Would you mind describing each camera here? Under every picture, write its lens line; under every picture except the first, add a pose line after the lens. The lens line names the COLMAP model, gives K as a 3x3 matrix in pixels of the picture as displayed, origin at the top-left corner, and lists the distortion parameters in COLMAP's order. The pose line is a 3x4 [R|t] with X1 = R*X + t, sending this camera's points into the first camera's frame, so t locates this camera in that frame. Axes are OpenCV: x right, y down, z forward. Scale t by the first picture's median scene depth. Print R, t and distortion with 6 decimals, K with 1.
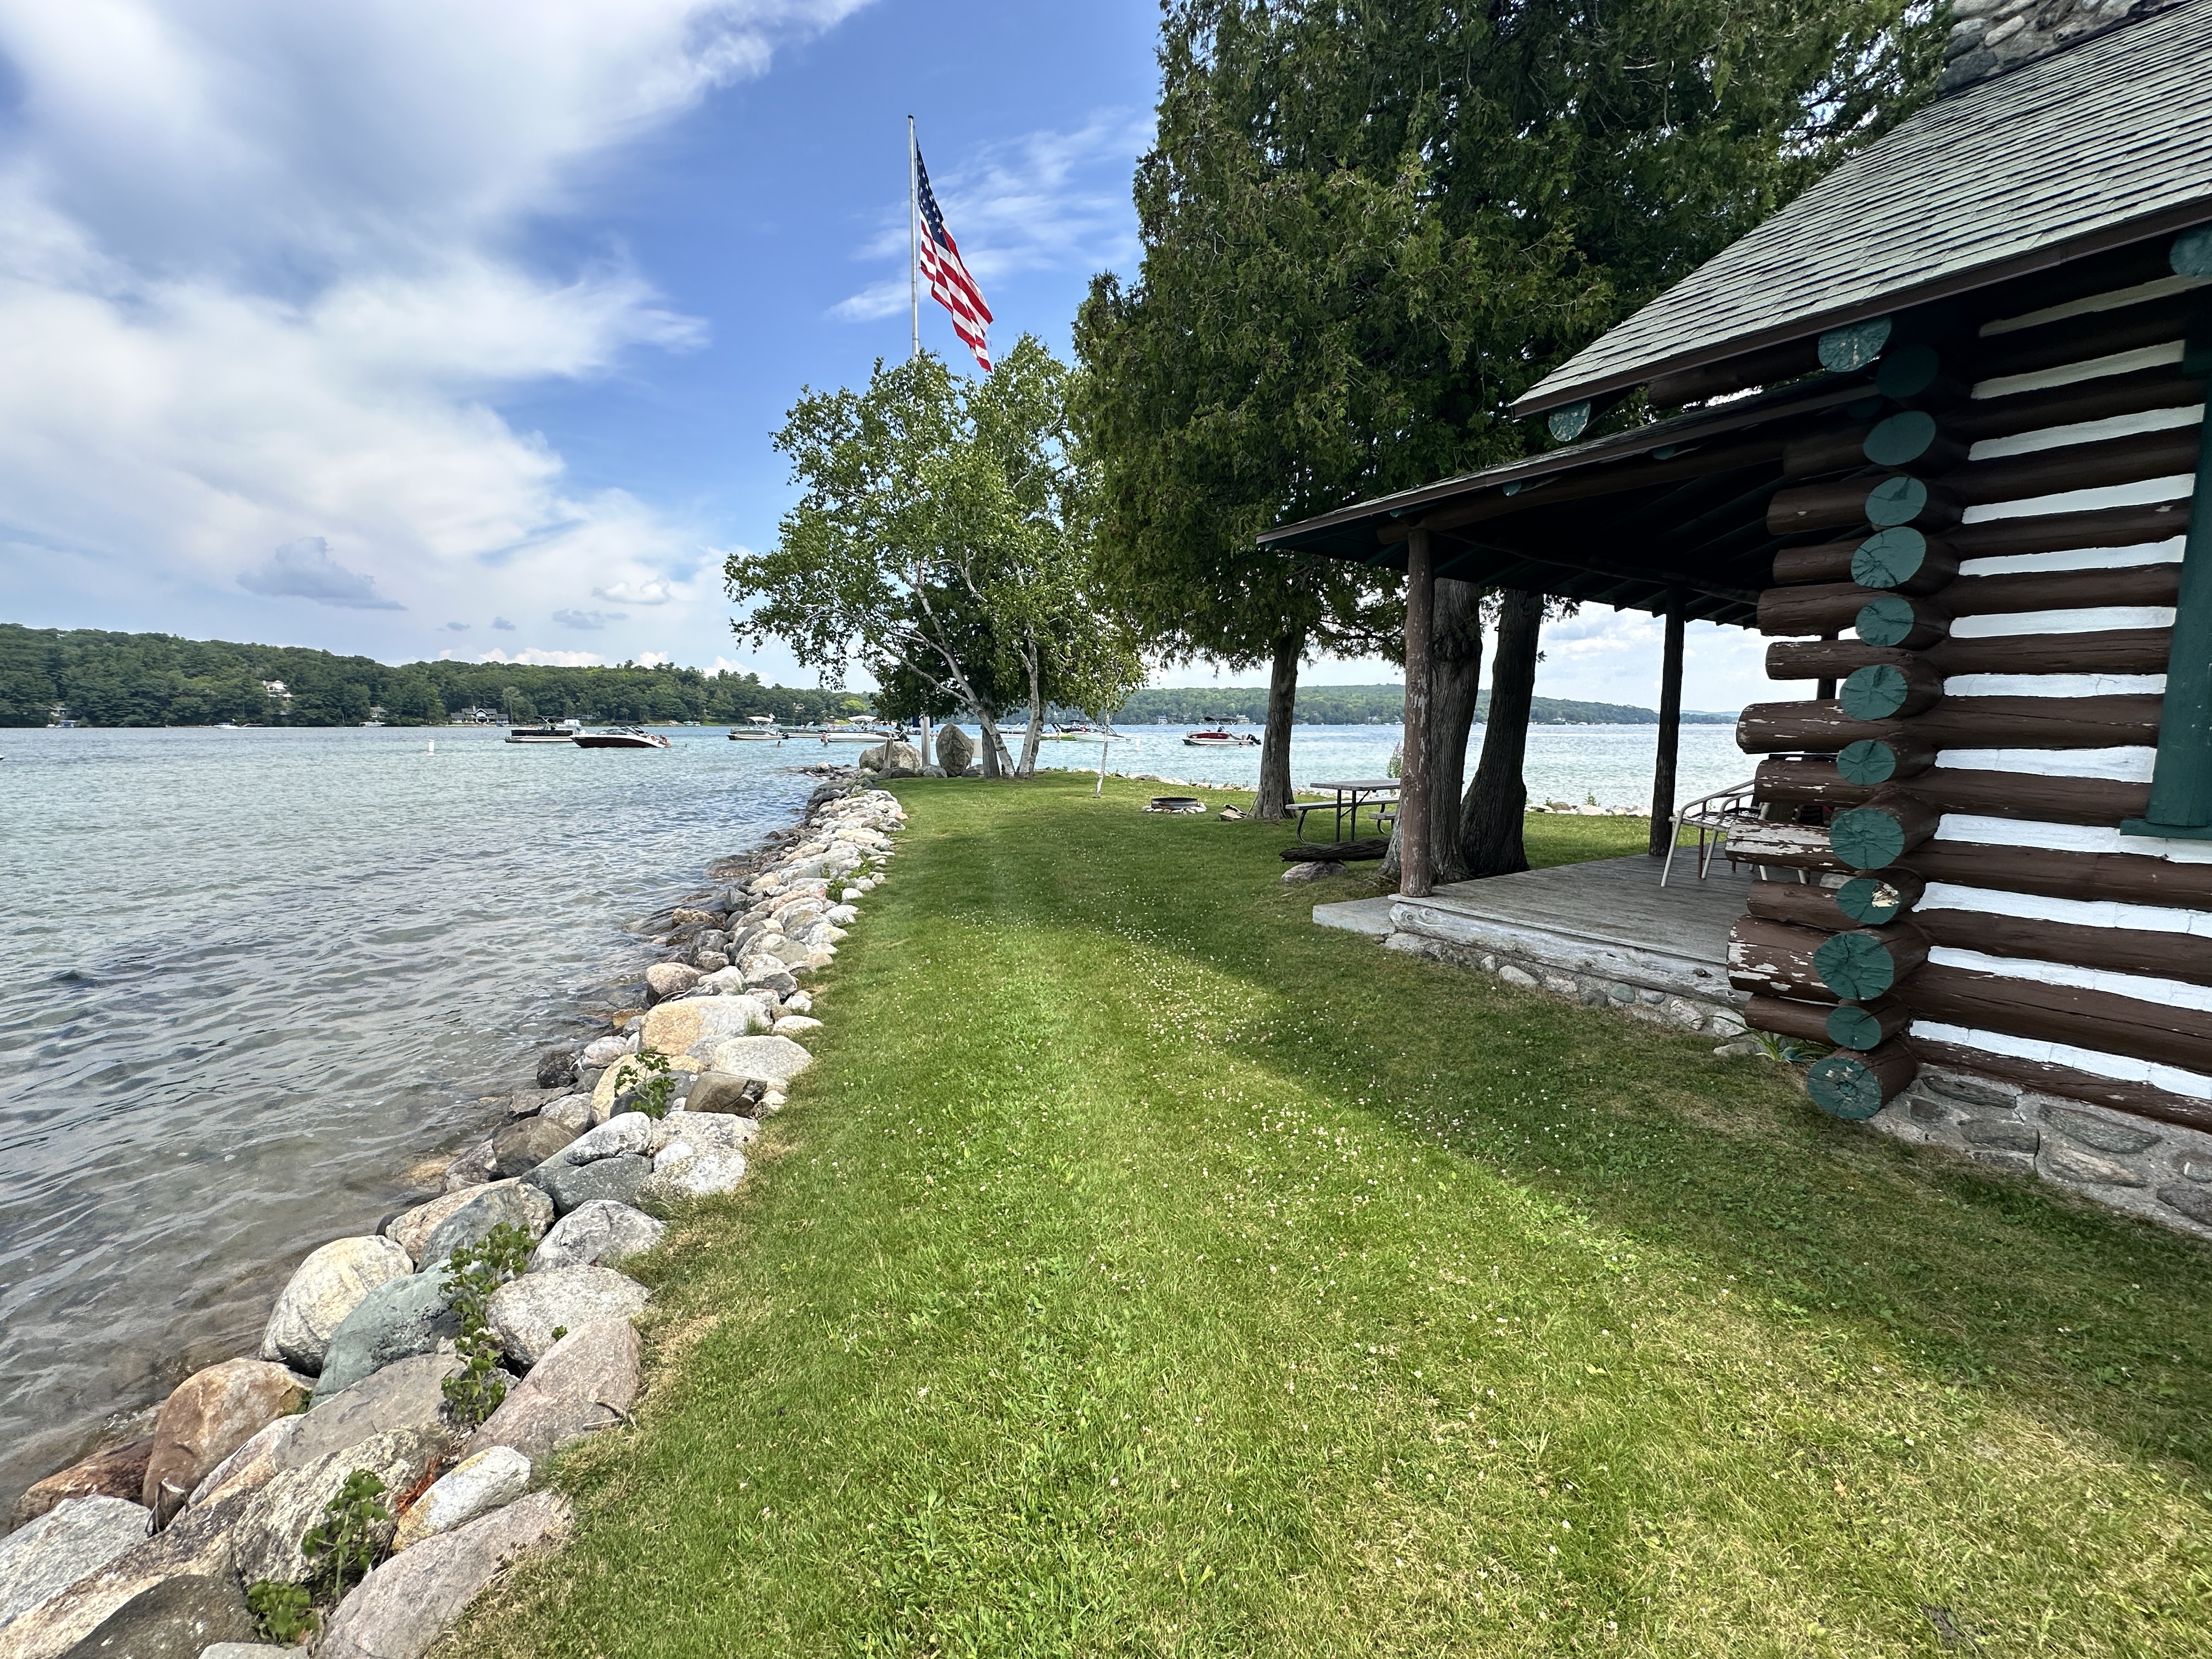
lens RADIAL K [[883.3, 0, 1109.0], [0, 883.3, 824.4], [0, 0, 1]] dist [-0.000417, 0.001215]
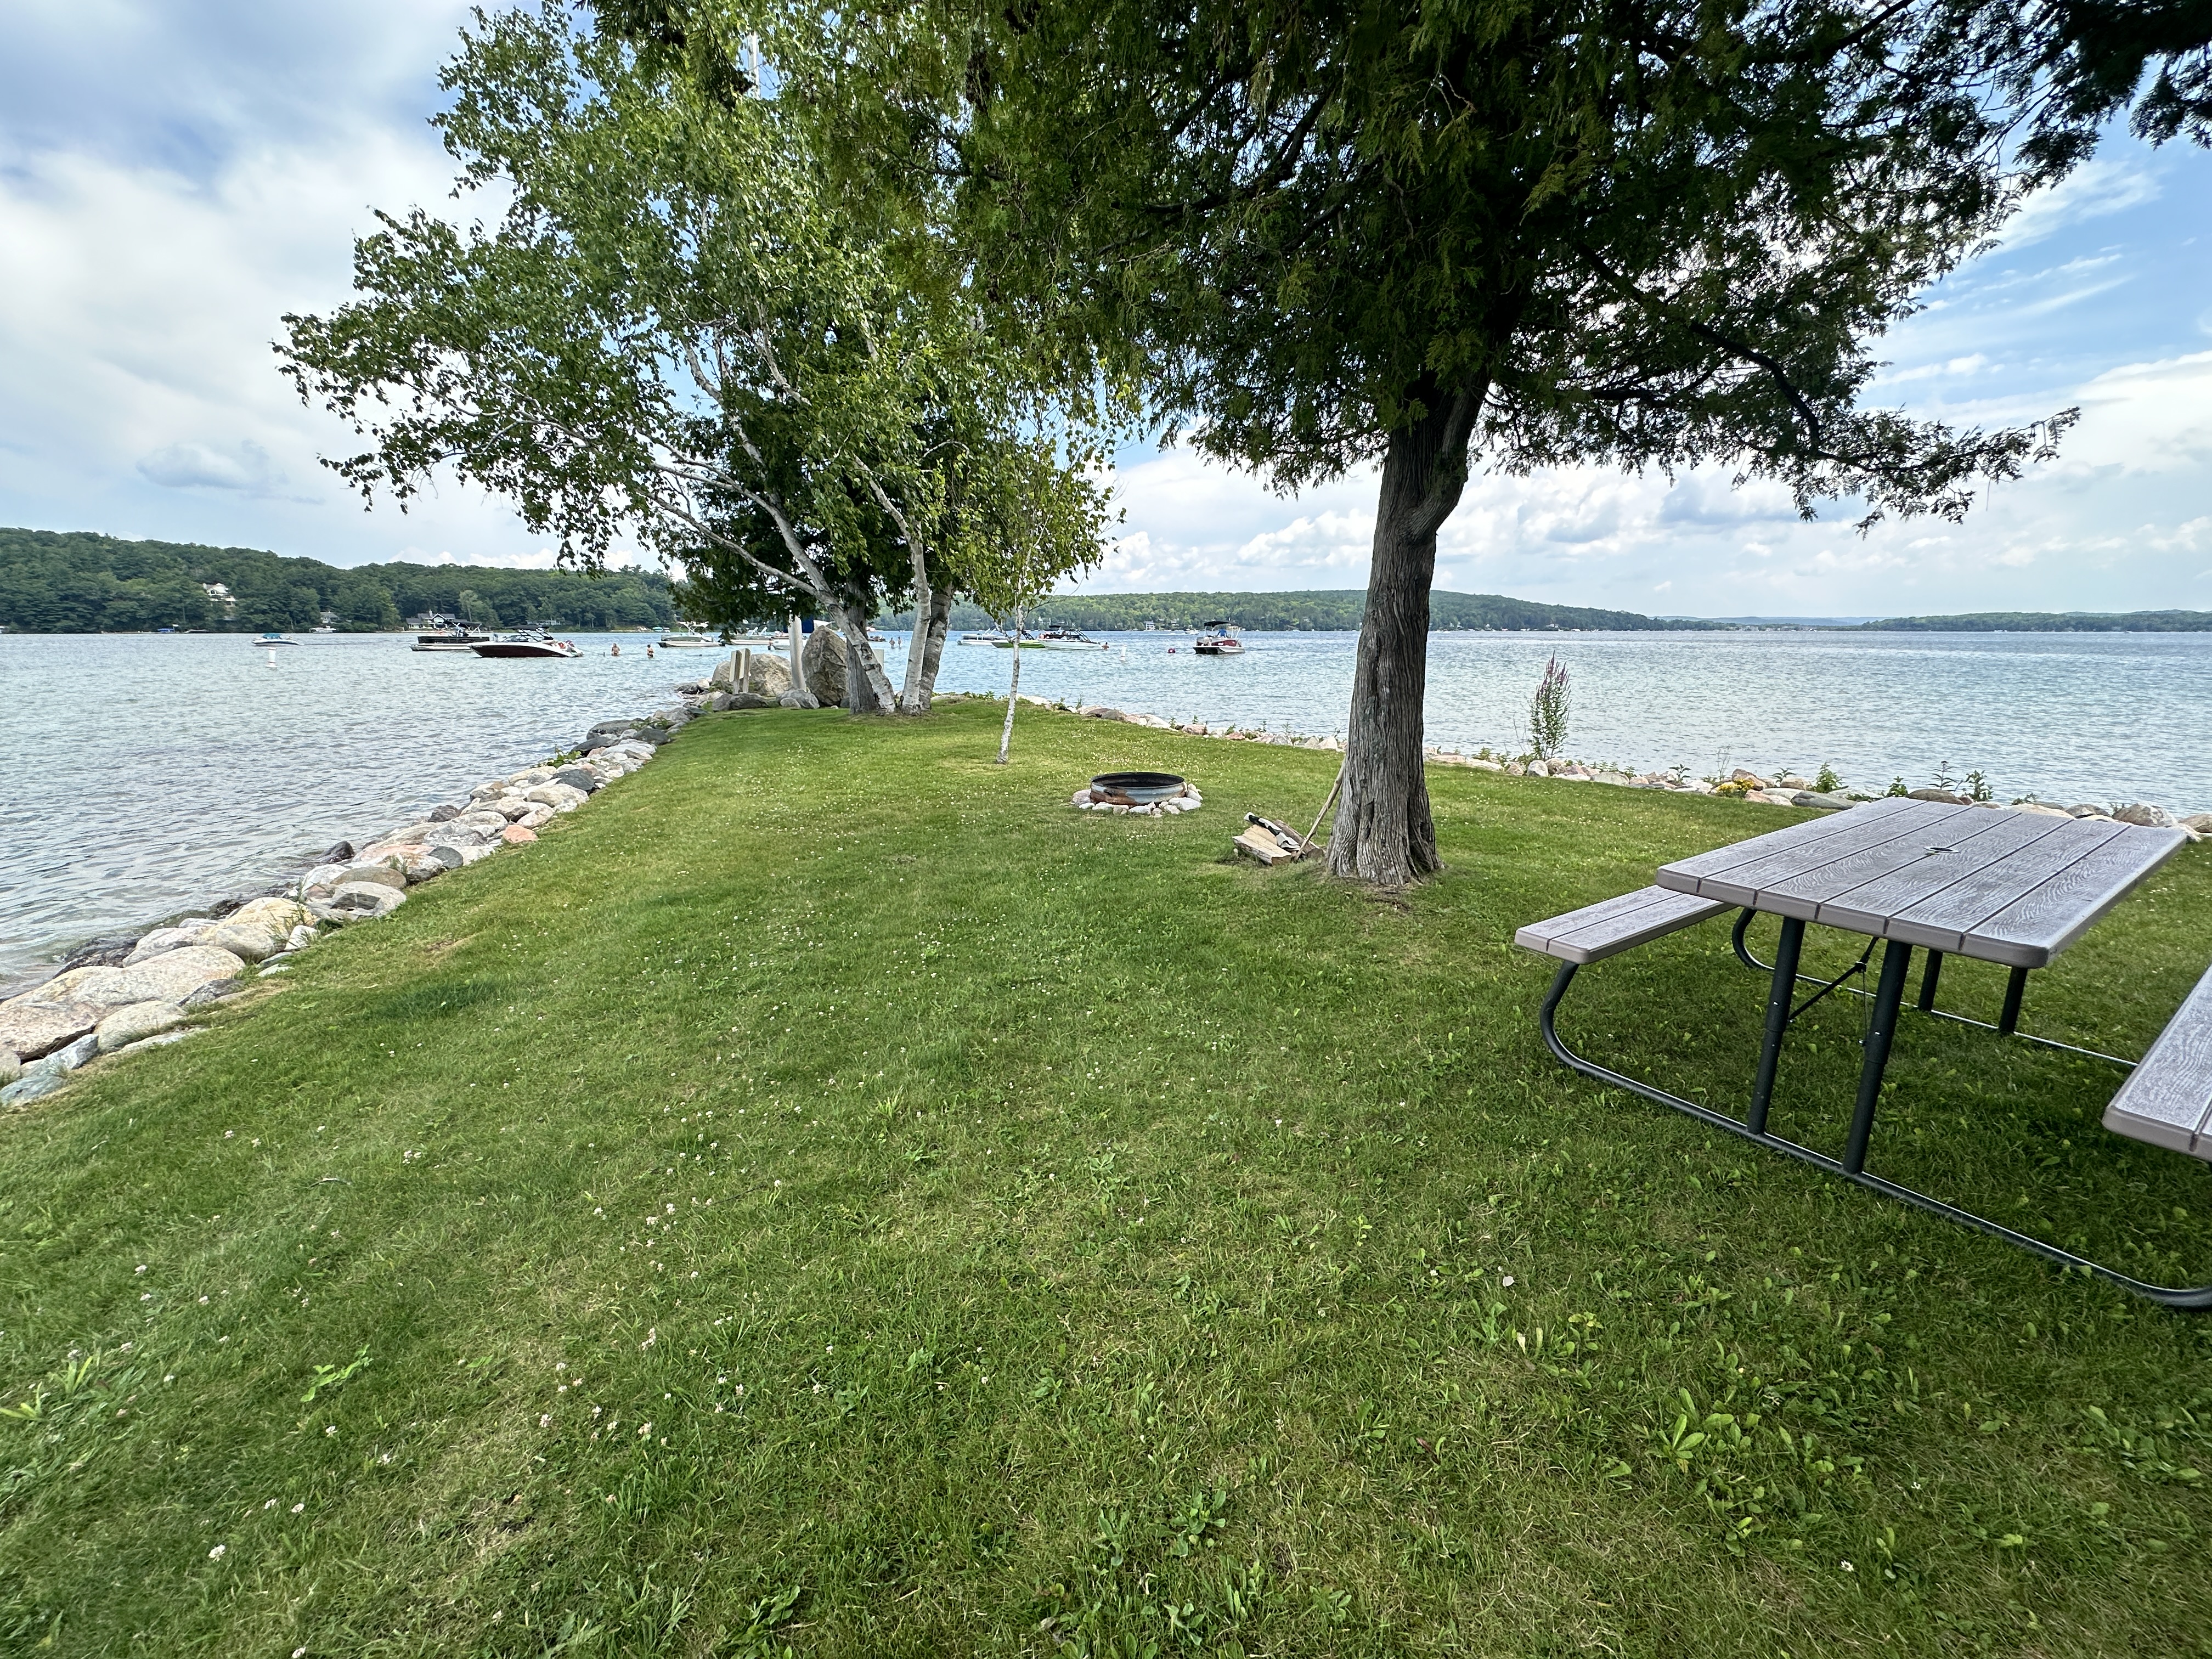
lens RADIAL K [[883.3, 0, 1111.3], [0, 883.3, 819.4], [0, 0, 1]] dist [-0.000417, 0.001215]
pose [[0.999856, -0.003756, 0.016575, 0.036073], [0.002115, 0.995187, 0.097974, -0.038230], [-0.016863, -0.097924, 0.995051, 0.358236]]
